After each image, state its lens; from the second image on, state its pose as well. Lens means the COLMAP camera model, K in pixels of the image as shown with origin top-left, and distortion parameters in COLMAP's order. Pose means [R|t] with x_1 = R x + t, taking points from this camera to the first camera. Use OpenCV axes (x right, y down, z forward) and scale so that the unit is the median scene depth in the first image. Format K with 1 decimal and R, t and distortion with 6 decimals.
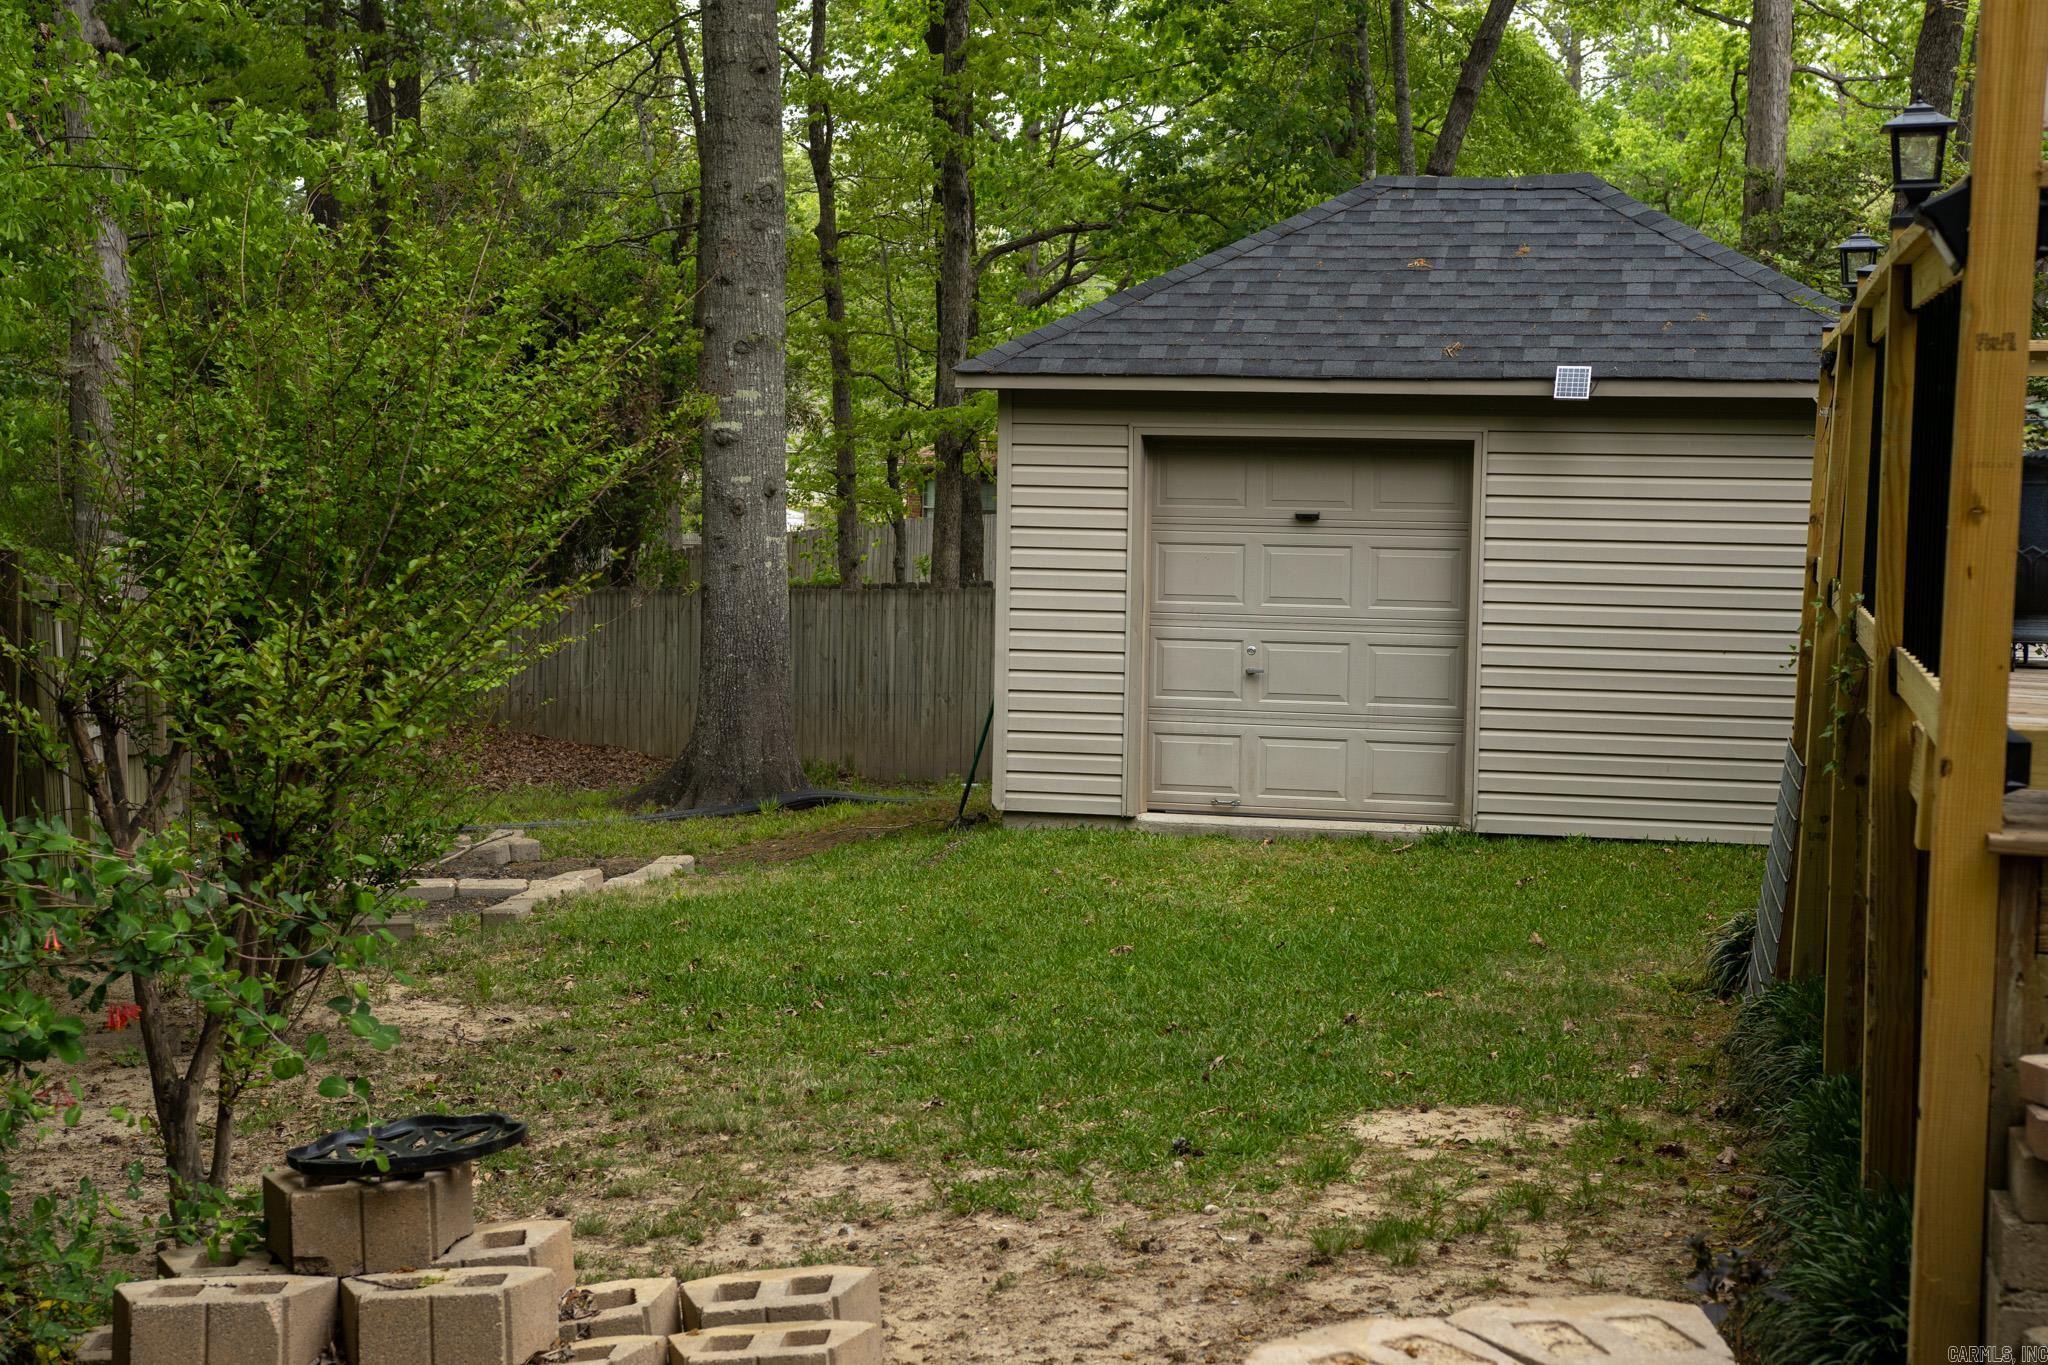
lens RADIAL K [[3368.4, 0, 1021.4], [0, 3368.4, 681.5], [0, 0, 1]] dist [0.090630, 0.000000]
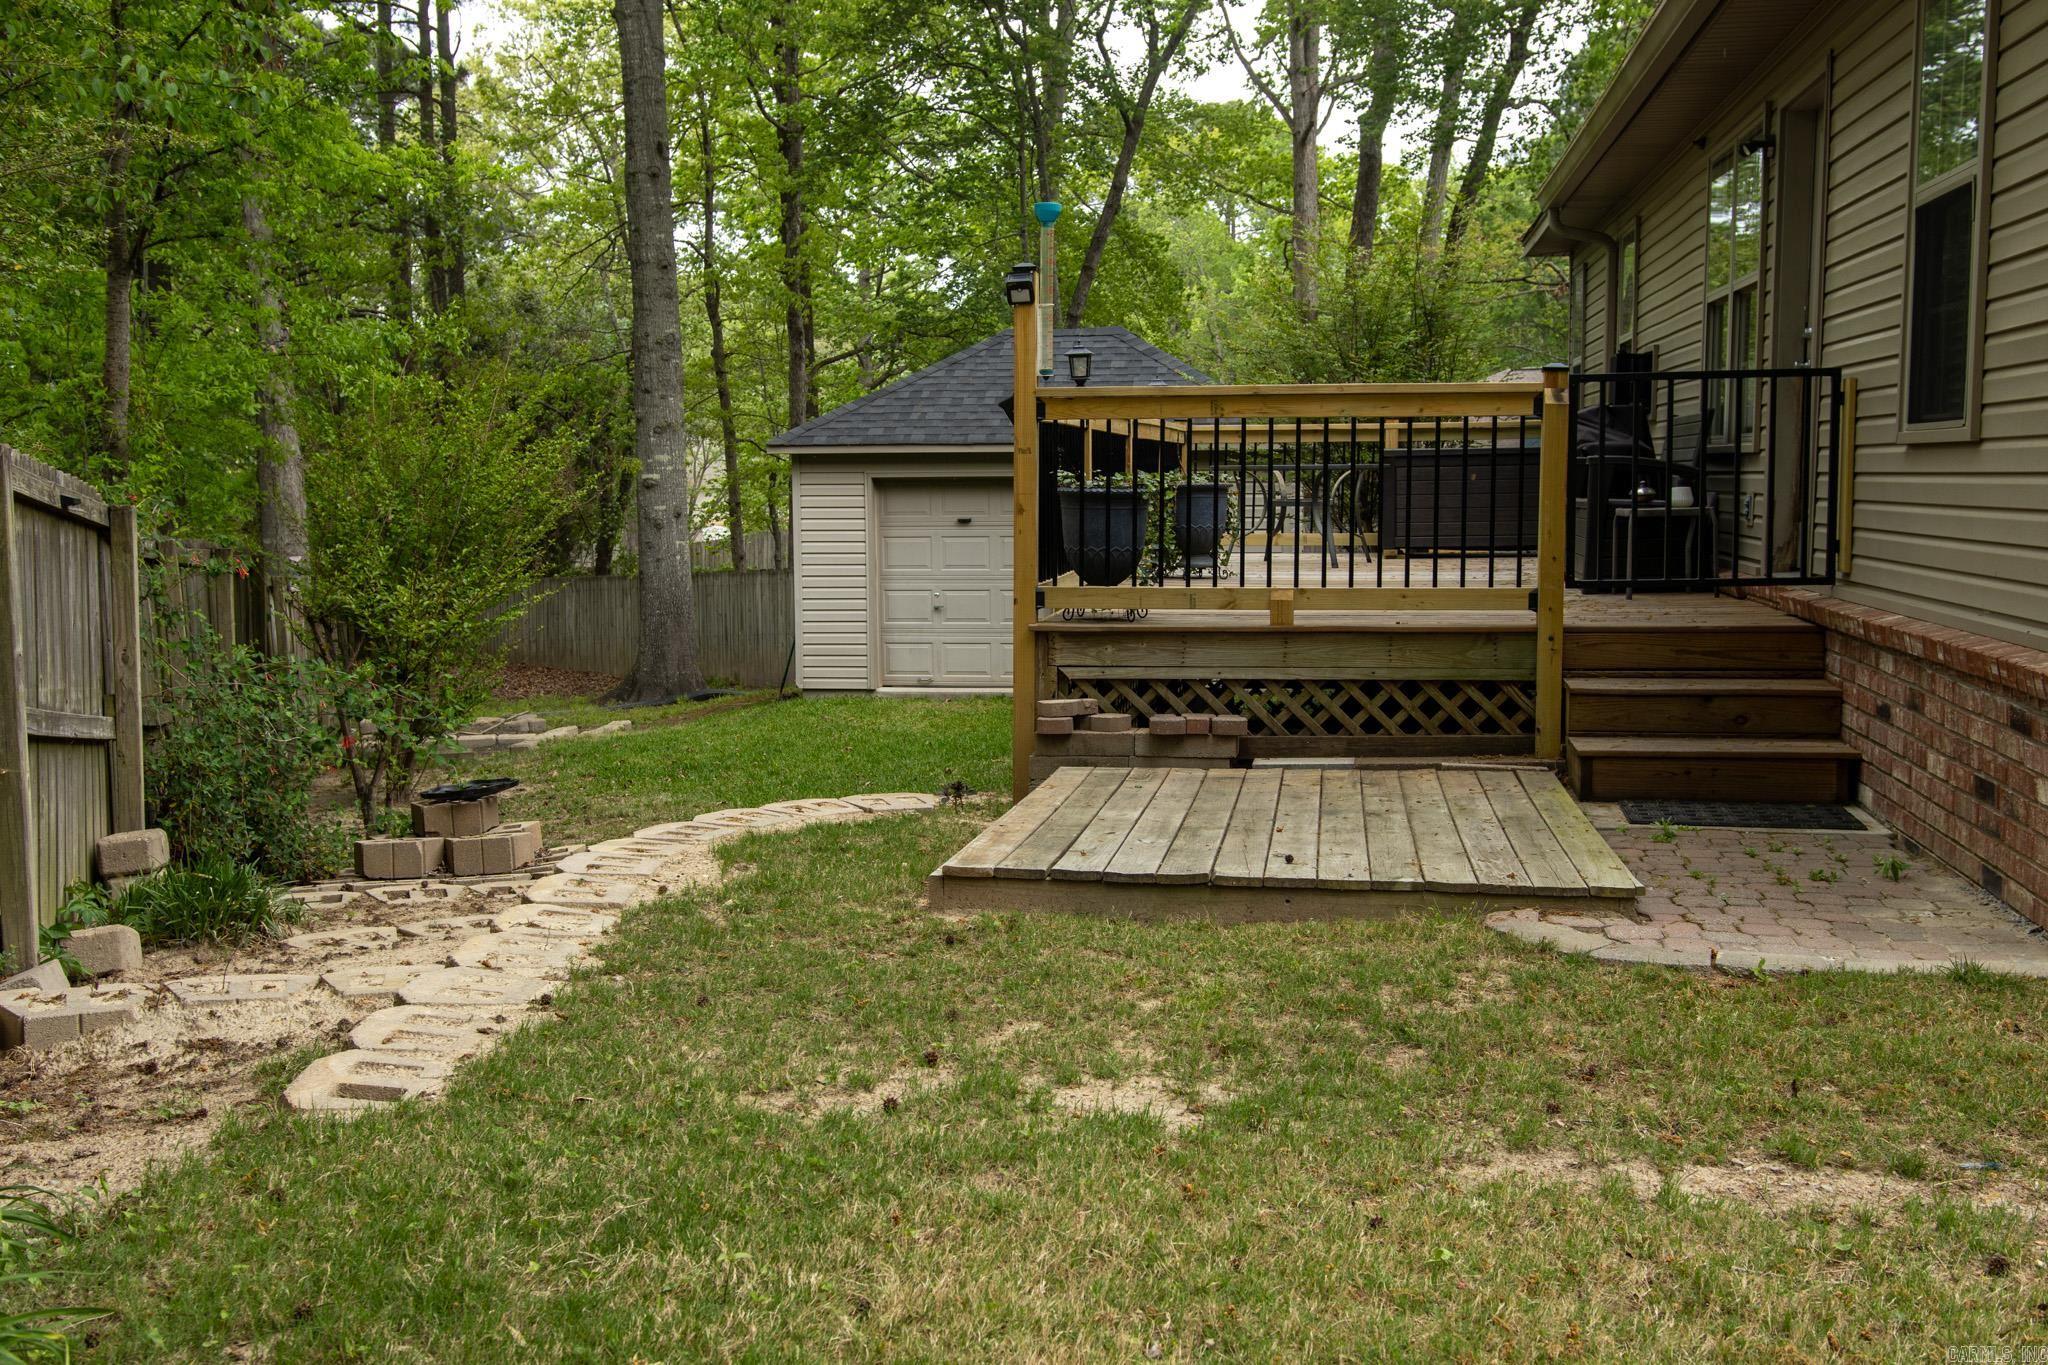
lens RADIAL K [[2234.9, 0, 1029.0], [0, 2234.9, 674.9], [0, 0, 1]] dist [0.001876, 0.000000]
pose [[0.997316, -0.030899, 0.066375, 0.036758], [0.029691, 0.999376, 0.019109, 0.012026], [-0.066924, -0.017087, 0.997612, -0.200980]]
